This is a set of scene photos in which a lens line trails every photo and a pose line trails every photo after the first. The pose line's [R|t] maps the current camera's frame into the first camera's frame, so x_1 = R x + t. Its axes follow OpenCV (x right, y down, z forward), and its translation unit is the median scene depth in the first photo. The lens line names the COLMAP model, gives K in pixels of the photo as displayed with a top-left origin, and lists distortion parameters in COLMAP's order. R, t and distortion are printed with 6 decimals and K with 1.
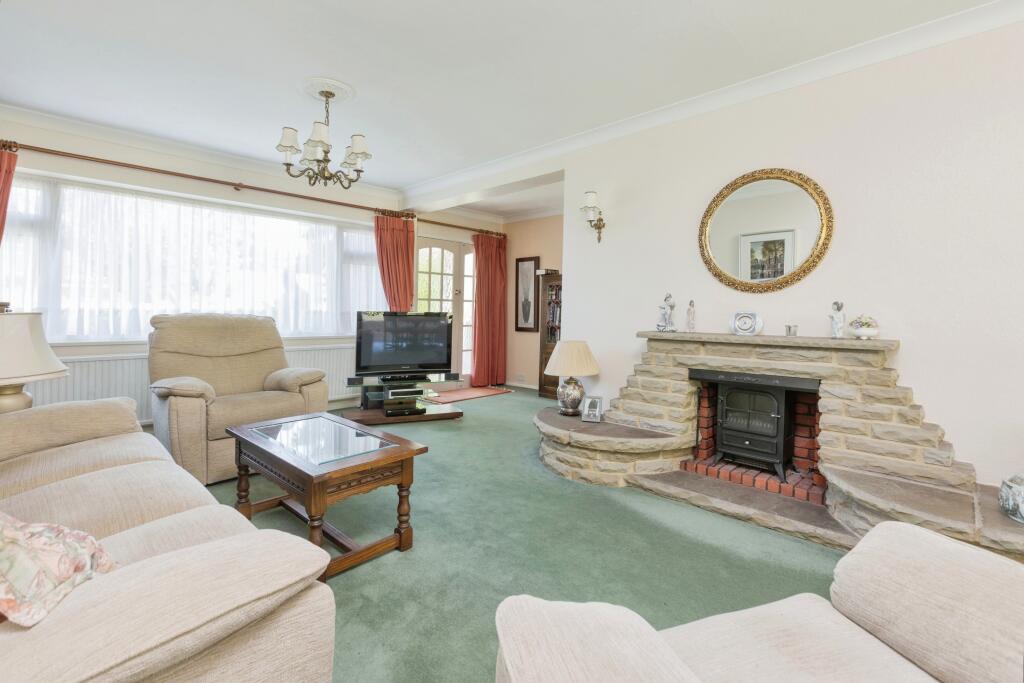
lens RADIAL K [[474.1, 0, 513.0], [0, 474.1, 318.5], [0, 0, 1]] dist [0.016799, 0.000051]
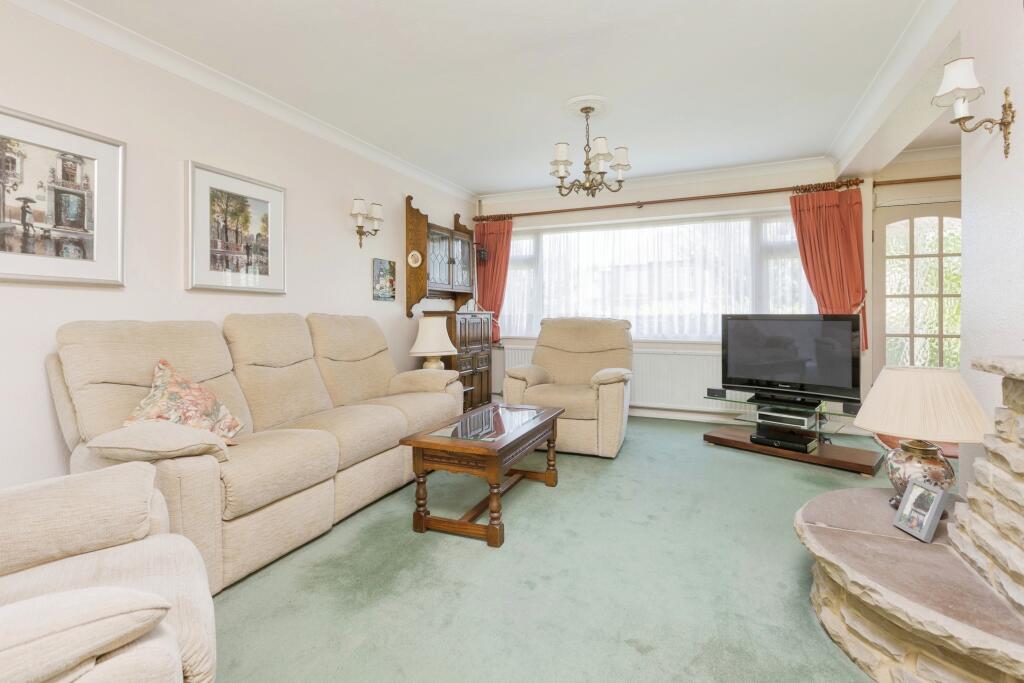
lens RADIAL K [[472.2, 0, 502.9], [0, 472.2, 311.2], [0, 0, 1]] dist [0.000368, 0.000051]
pose [[0.339853, -0.014872, -0.940361, 0.355811], [-0.010102, 0.999760, -0.019463, 0.000520], [0.940424, 0.016114, 0.339621, 0.319105]]
